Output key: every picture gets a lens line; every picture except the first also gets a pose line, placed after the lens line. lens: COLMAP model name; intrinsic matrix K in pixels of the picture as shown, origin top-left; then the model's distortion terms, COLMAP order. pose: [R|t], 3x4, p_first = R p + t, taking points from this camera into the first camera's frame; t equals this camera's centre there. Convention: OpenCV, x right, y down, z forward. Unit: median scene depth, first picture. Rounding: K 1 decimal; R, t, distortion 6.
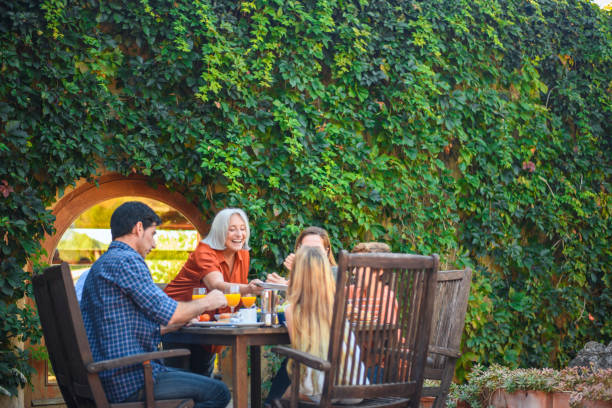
lens RADIAL K [[930.8, 0, 302.1], [0, 930.8, 200.8], [0, 0, 1]] dist [-0.054533, 0.000000]
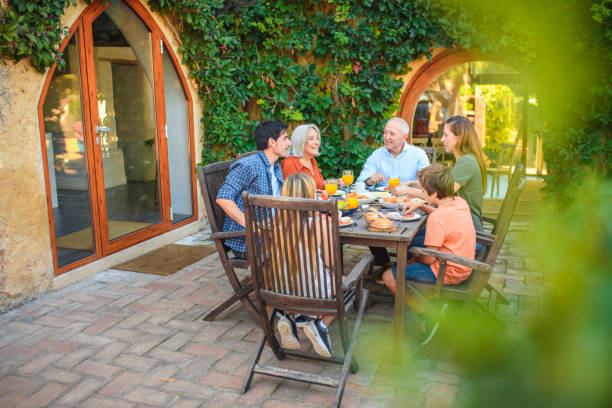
lens RADIAL K [[638.1, 0, 317.4], [0, 638.1, 183.3], [0, 0, 1]] dist [0.044404, 0.000000]
pose [[0.663290, 0.135697, -0.735957, 0.342795], [0.080376, 0.964817, 0.250334, -0.080458], [0.744033, -0.225197, 0.629047, 0.238344]]
